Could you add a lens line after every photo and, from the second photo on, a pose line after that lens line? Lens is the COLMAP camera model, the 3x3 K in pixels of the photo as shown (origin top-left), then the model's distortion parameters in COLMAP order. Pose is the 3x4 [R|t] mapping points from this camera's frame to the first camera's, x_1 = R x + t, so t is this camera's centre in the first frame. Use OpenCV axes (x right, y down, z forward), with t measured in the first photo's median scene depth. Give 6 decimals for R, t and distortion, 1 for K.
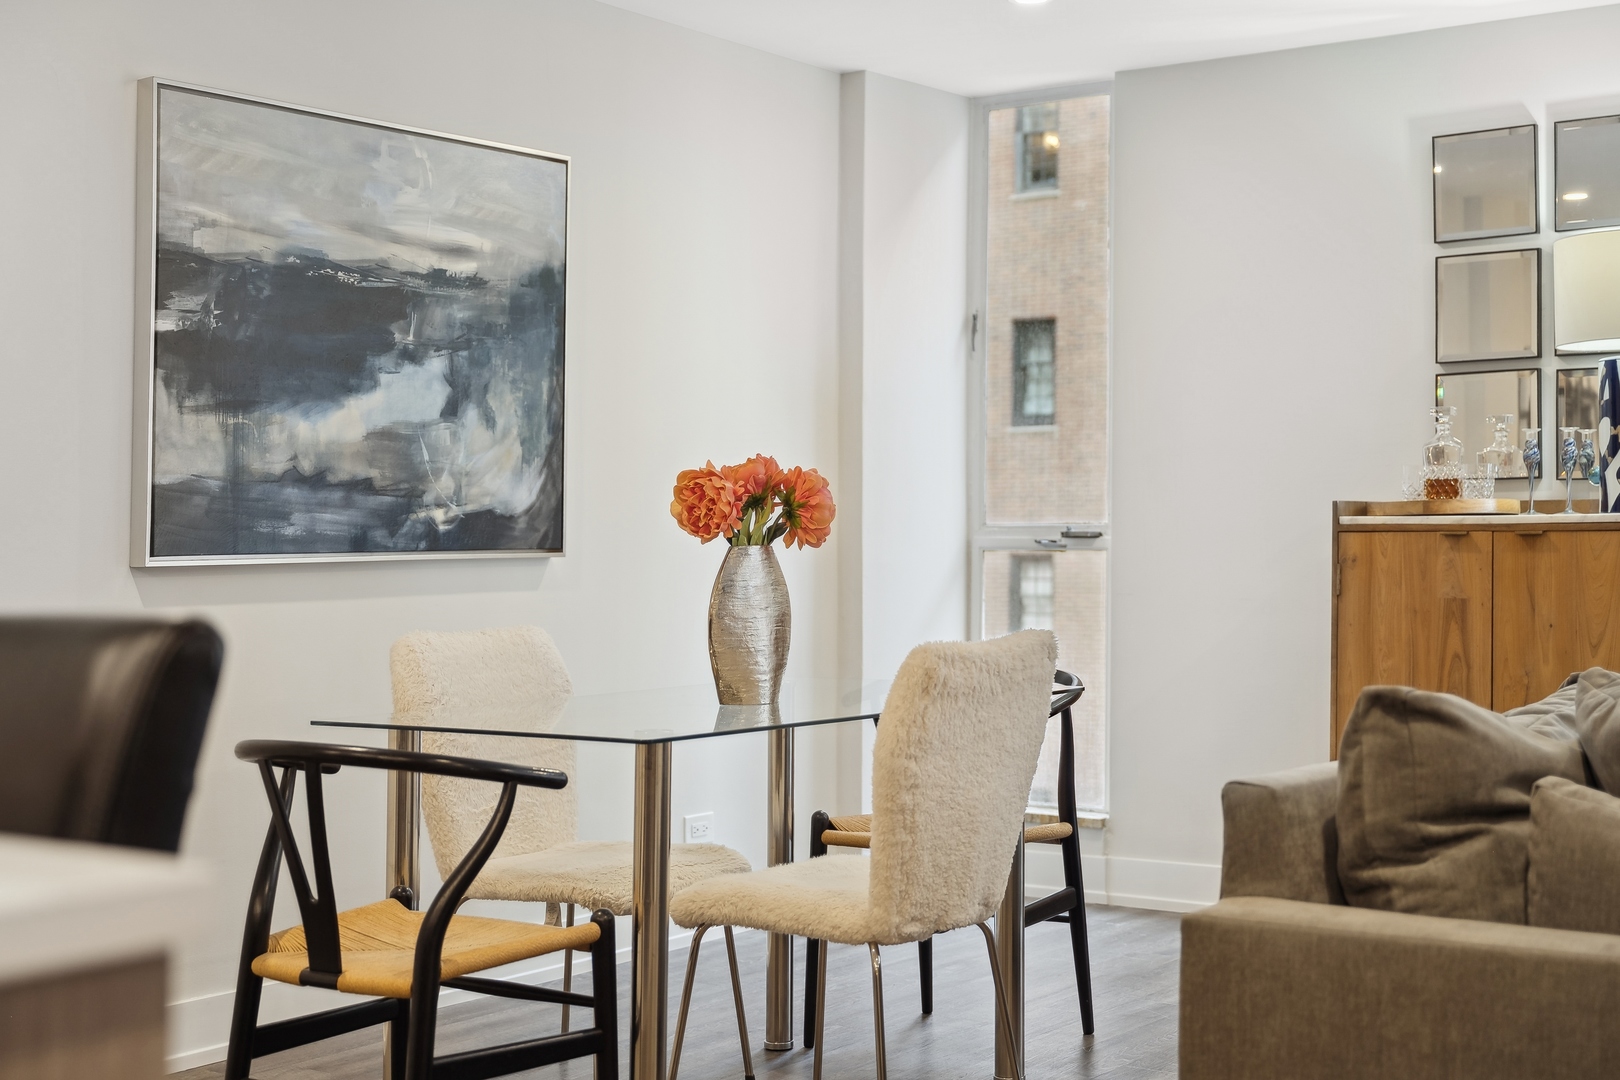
lens RADIAL K [[2269.6, 0, 807.6], [0, 2269.6, 538.0], [0, 0, 1]] dist [-0.094531, 0.000000]
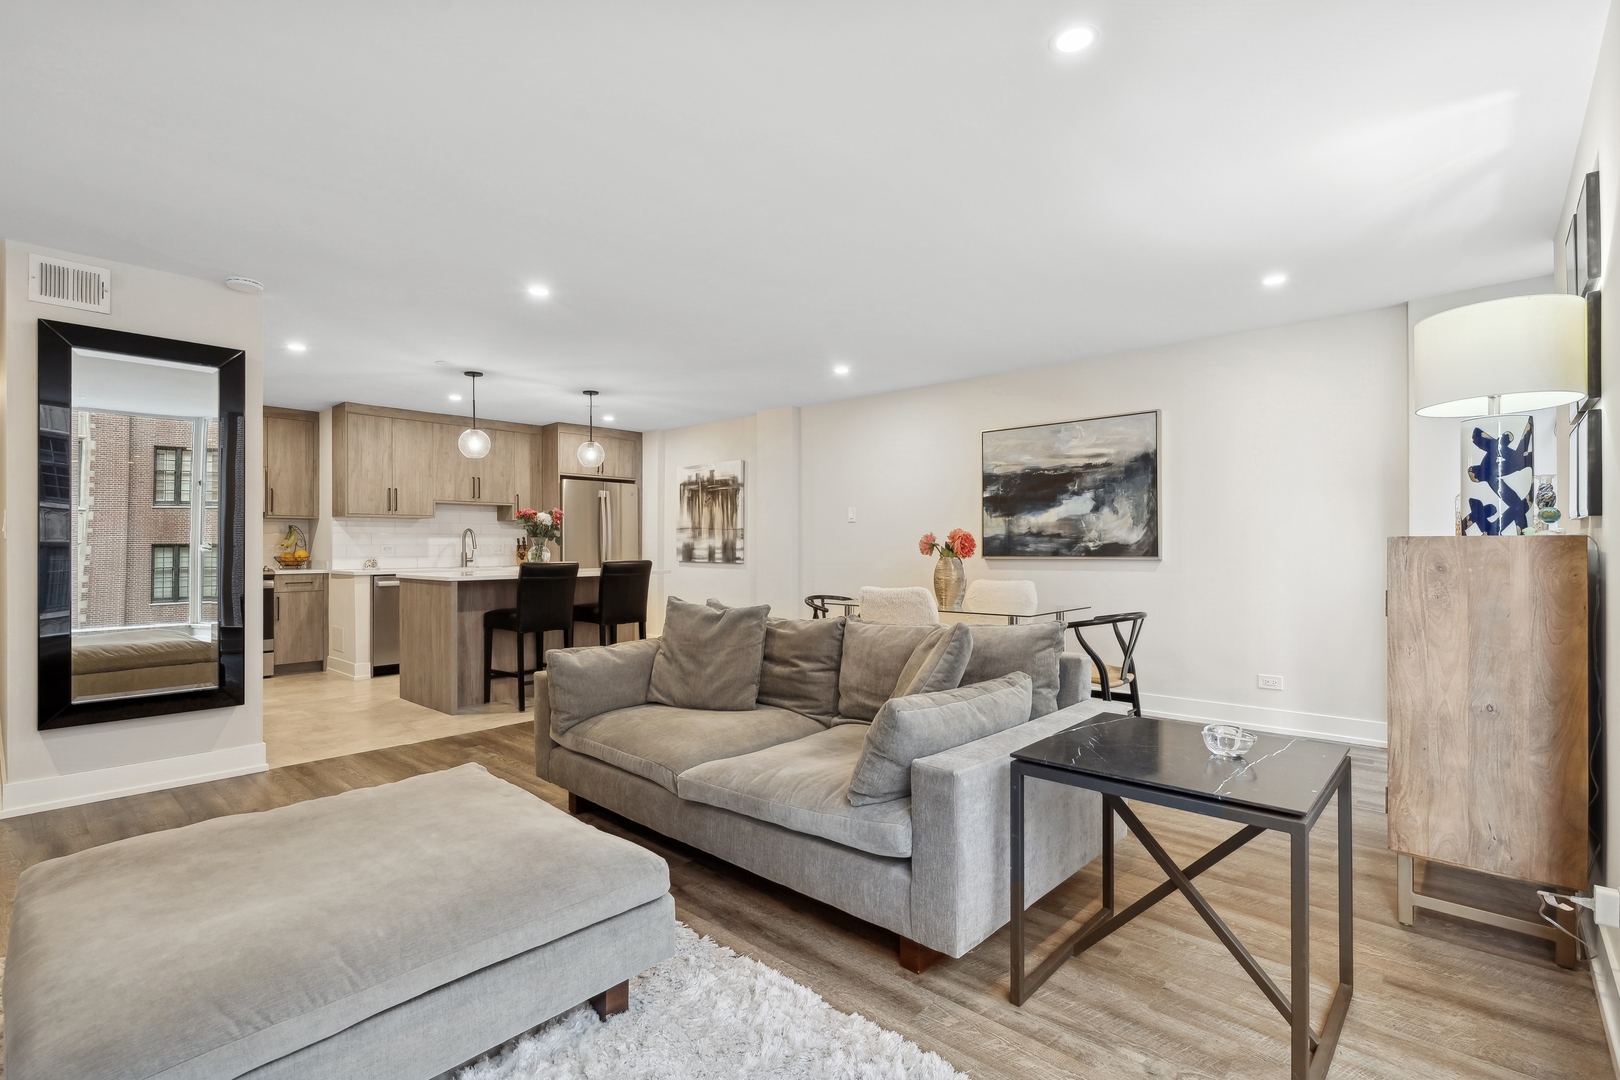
lens RADIAL K [[752.1, 0, 802.2], [0, 752.1, 541.0], [0, 0, 1]] dist [-0.003173, -0.000028]
pose [[-0.127243, -0.001161, -0.991871, 0.908295], [0.002460, 0.999996, -0.001486, -0.014739], [0.991869, -0.002629, -0.127240, 0.769404]]
